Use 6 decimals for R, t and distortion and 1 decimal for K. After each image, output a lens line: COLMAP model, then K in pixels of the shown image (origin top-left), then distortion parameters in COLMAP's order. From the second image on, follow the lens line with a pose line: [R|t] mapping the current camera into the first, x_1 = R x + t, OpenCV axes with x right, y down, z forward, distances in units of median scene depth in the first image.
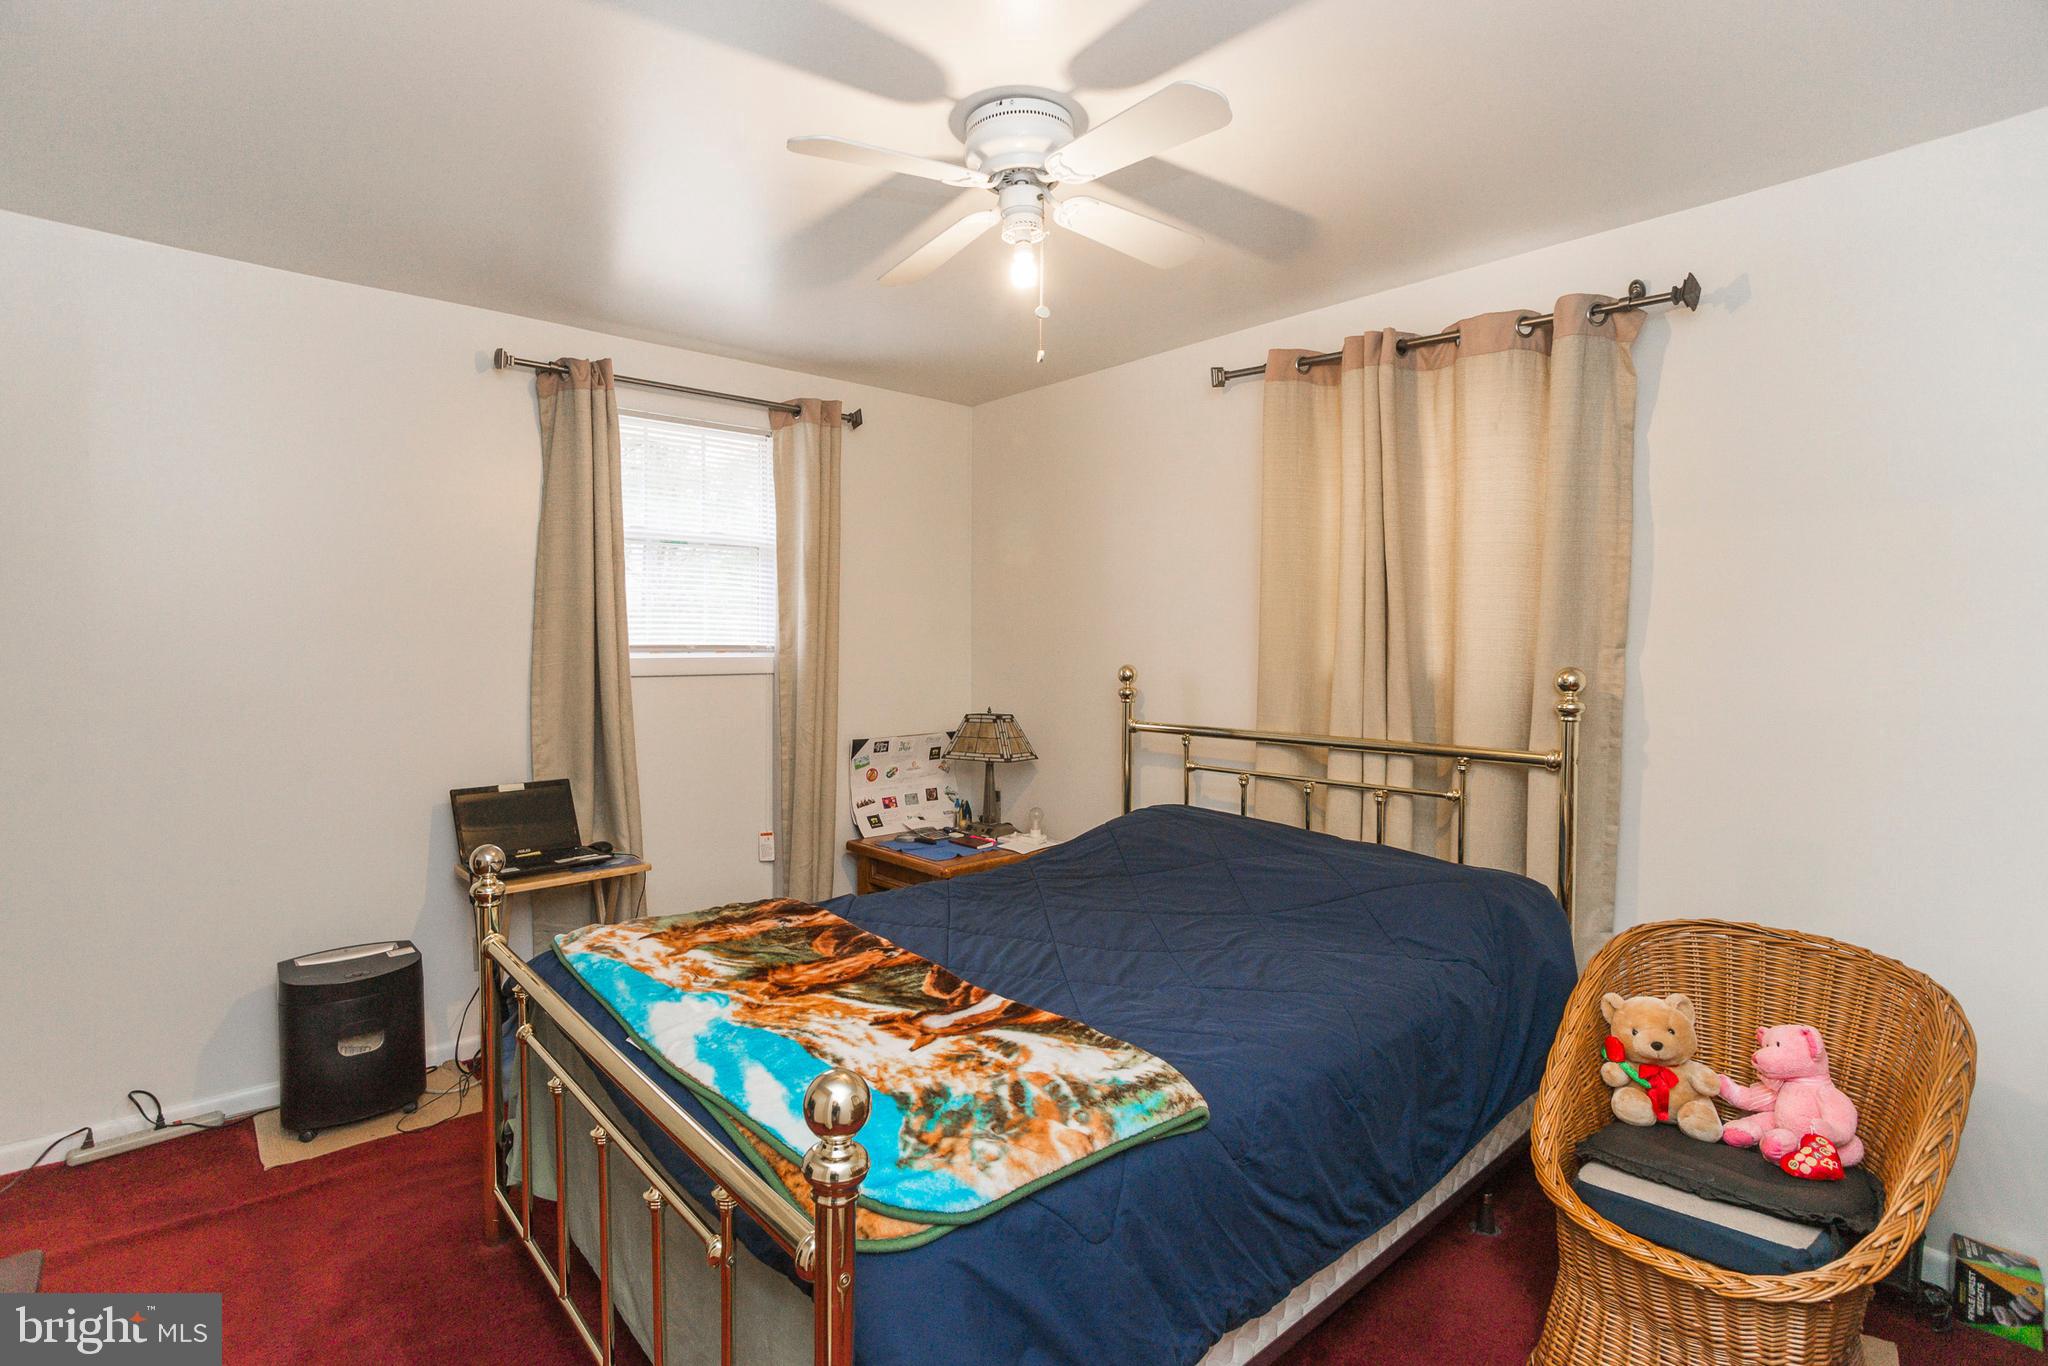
lens RADIAL K [[1012.8, 0, 1017.0], [0, 1012.8, 679.8], [0, 0, 1]] dist [-0.063355, 0.035340]
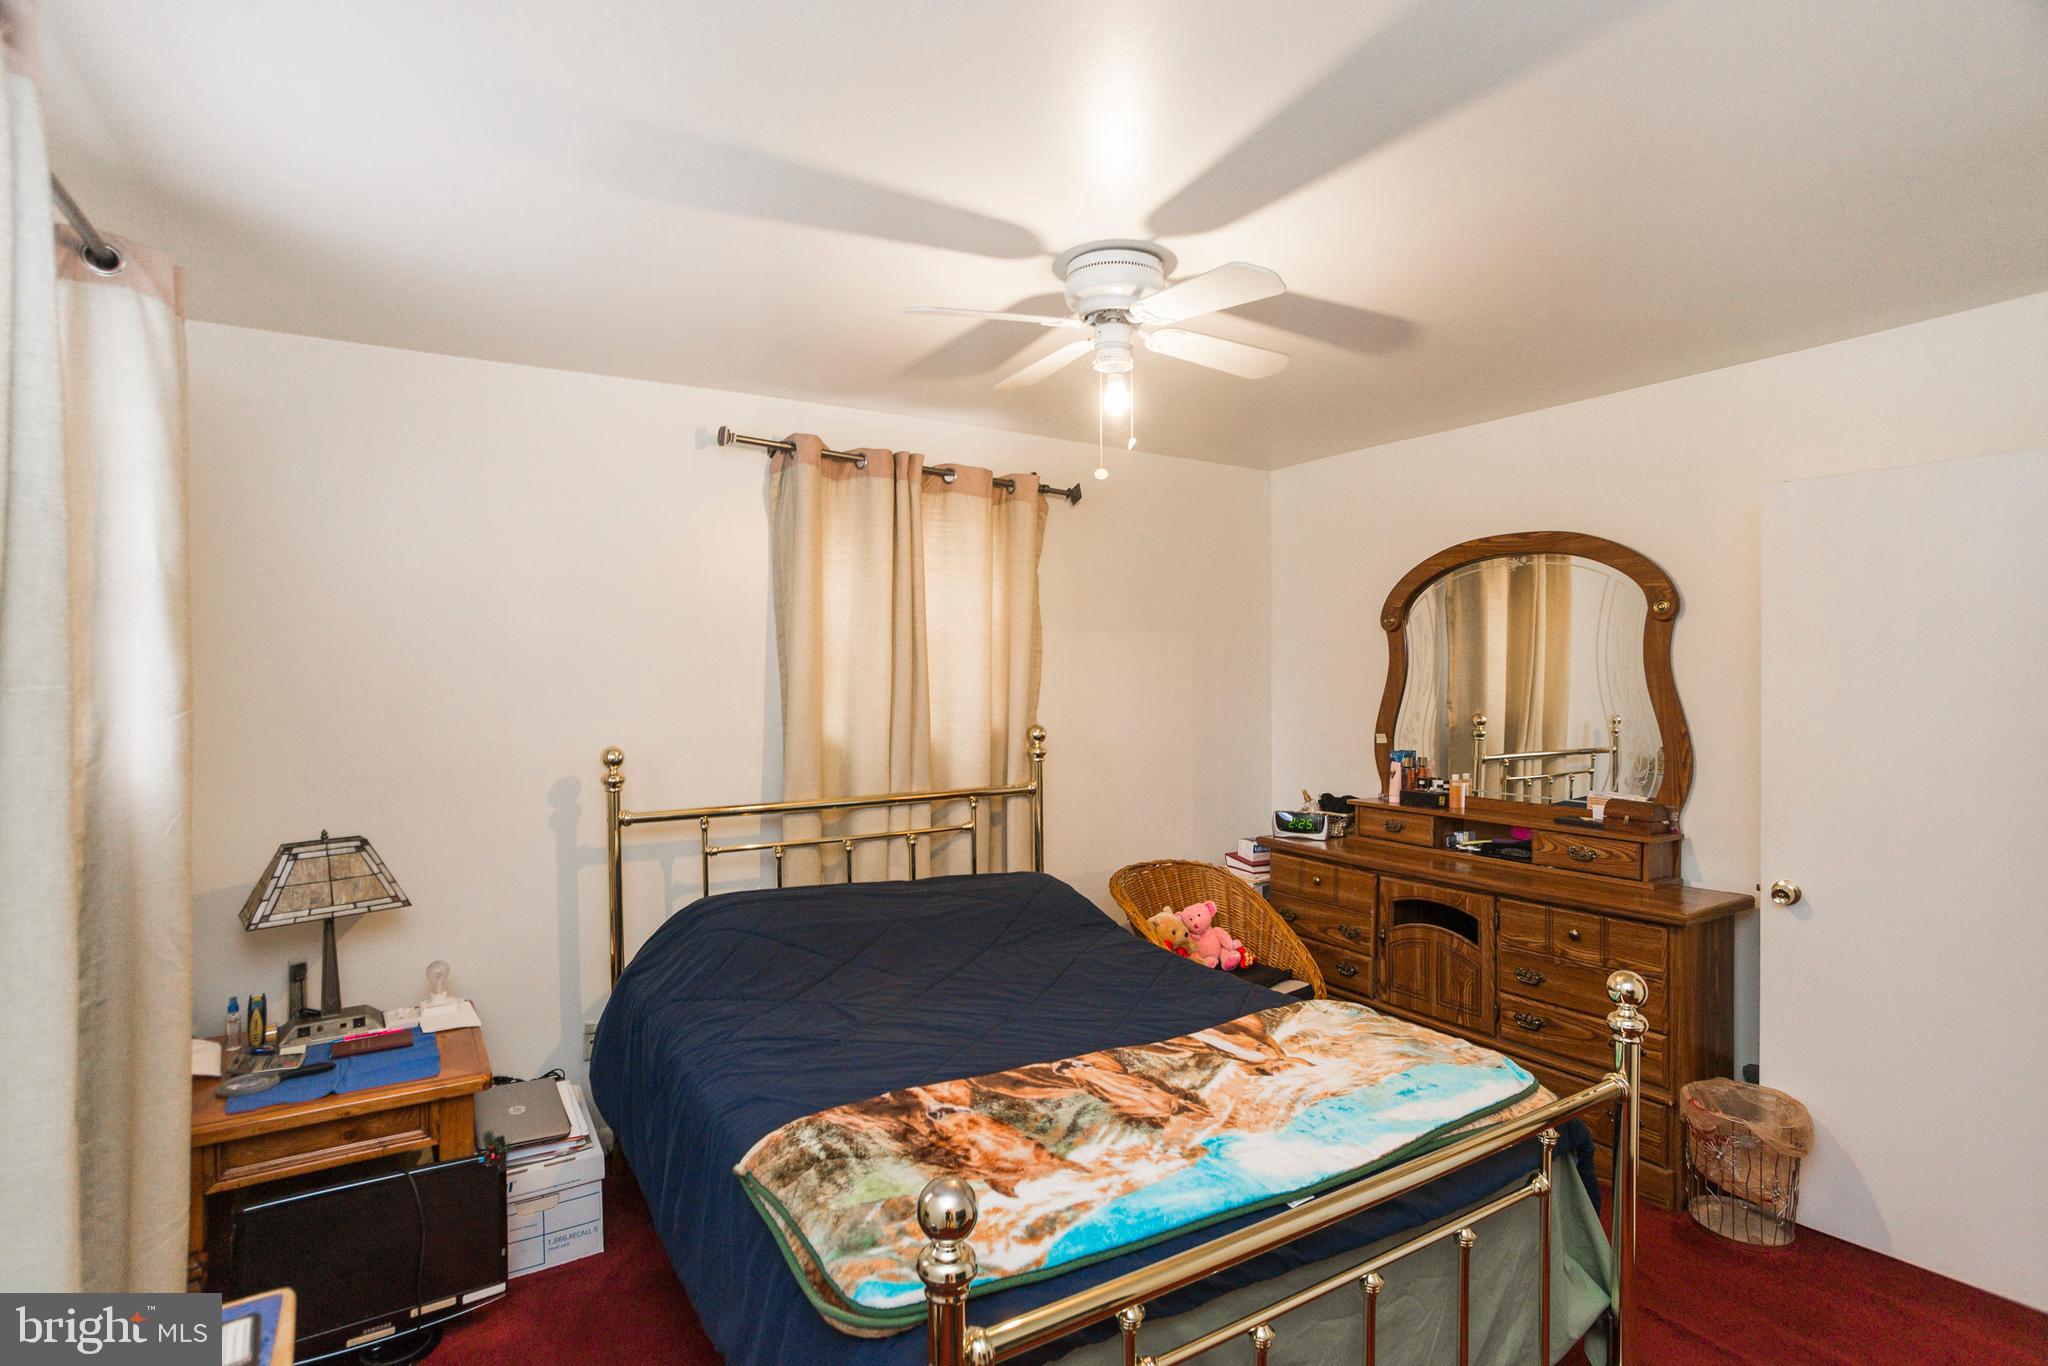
lens RADIAL K [[1012.8, 0, 1017.0], [0, 1012.8, 679.8], [0, 0, 1]] dist [-0.063355, 0.035340]
pose [[0.144792, -0.007947, 0.989430, -1.069536], [0.036876, 0.999316, 0.002630, -0.096786], [-0.988775, 0.036106, 0.144986, 0.905112]]
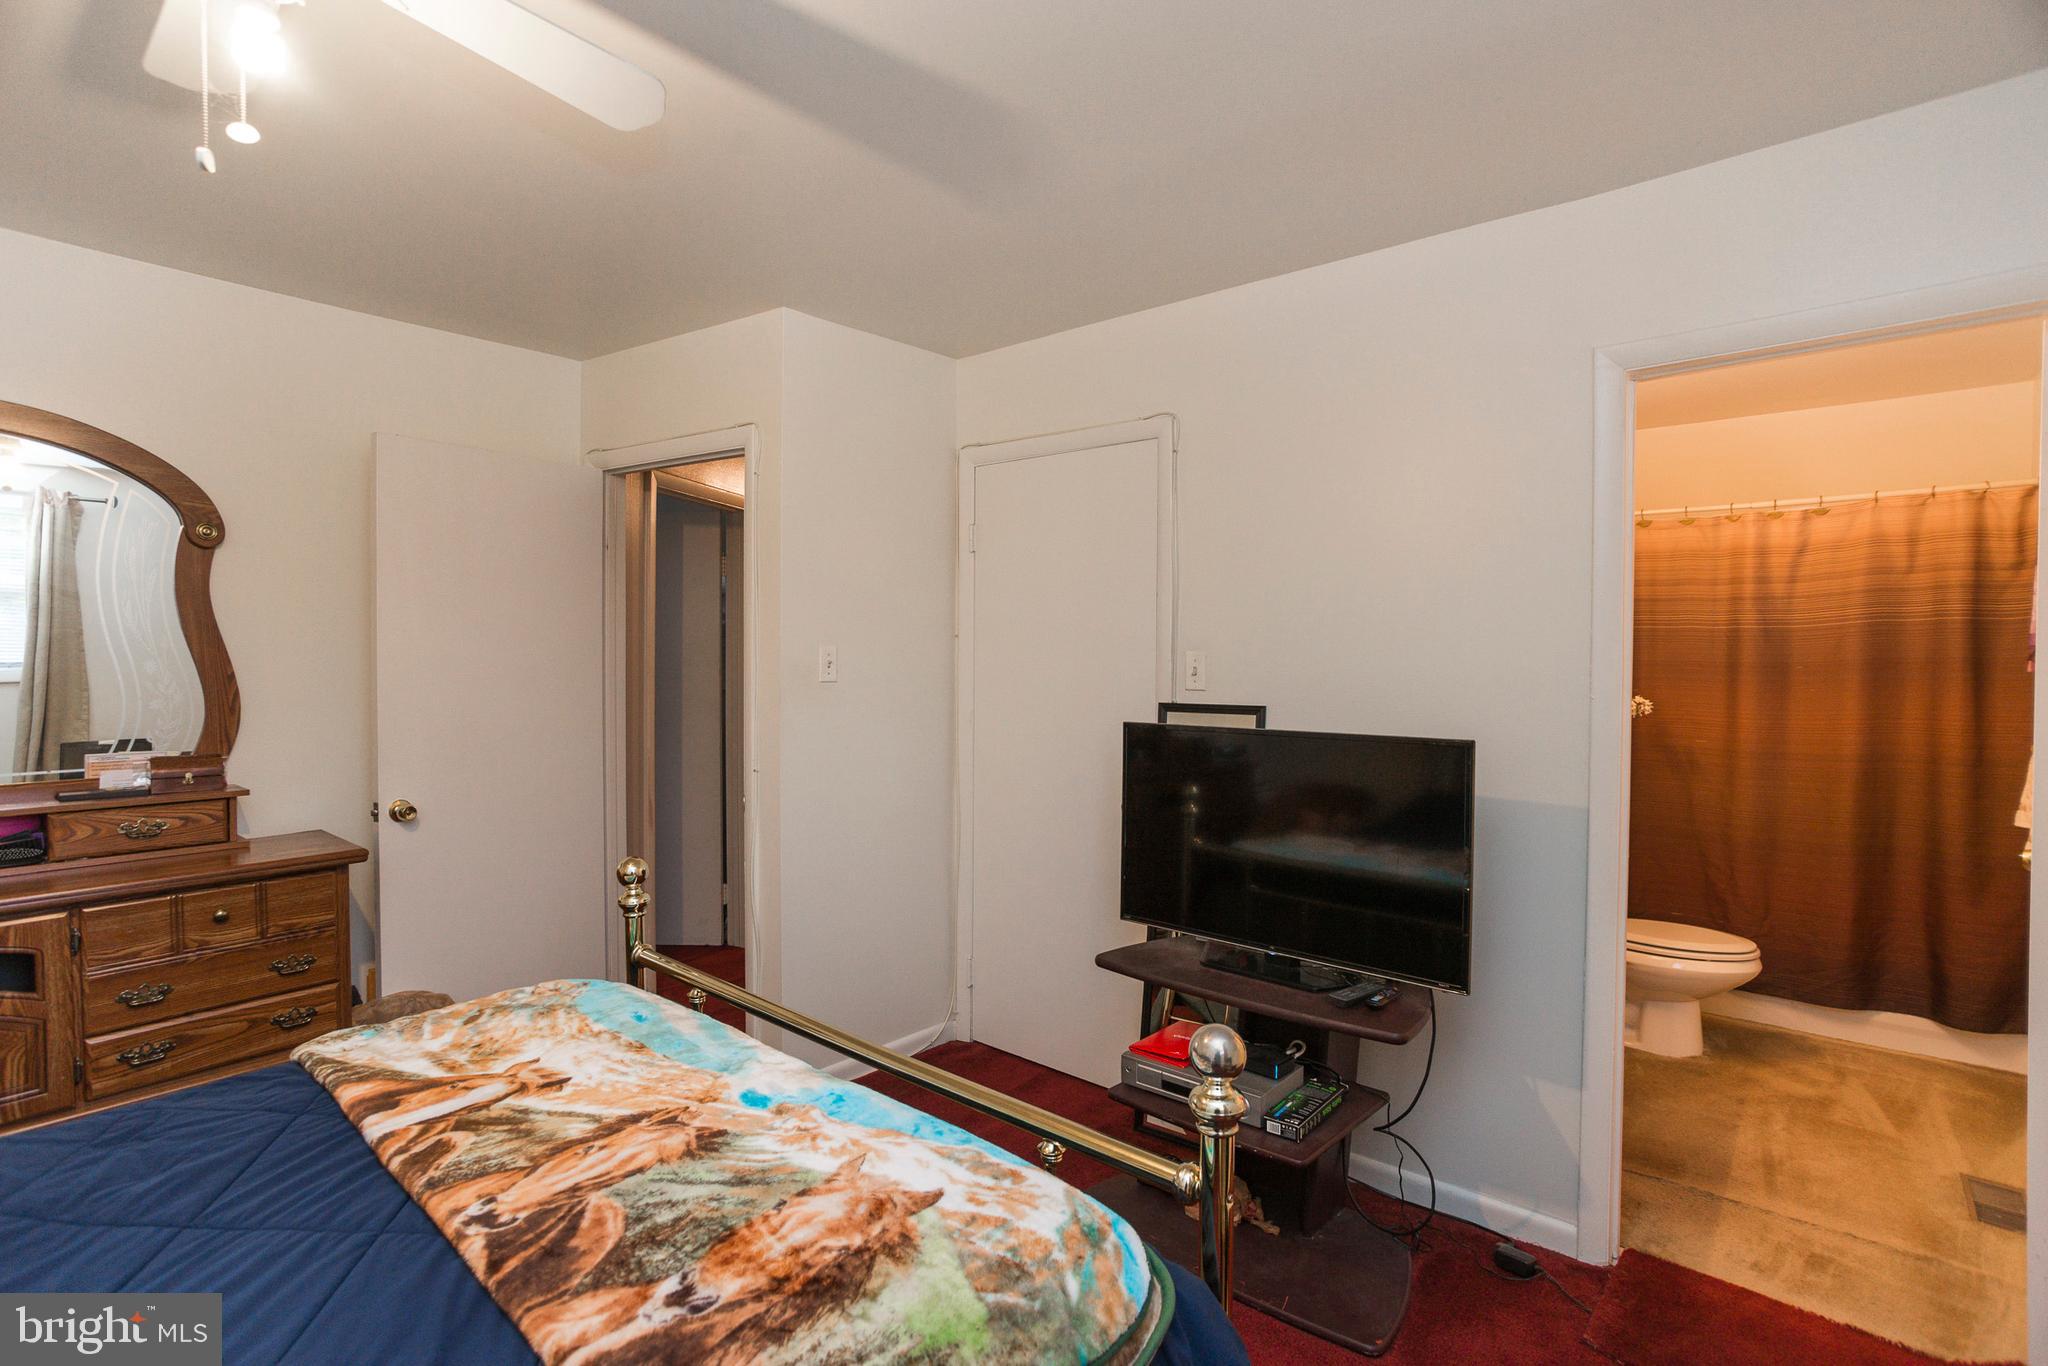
lens RADIAL K [[975.5, 0, 1014.7], [0, 975.5, 650.0], [0, 0, 1]] dist [-0.034237, 0.020363]
pose [[-0.990073, -0.005811, -0.140434, -0.346010], [-0.011246, 0.999217, 0.037939, -0.070426], [0.140104, 0.039141, -0.989363, 1.569919]]
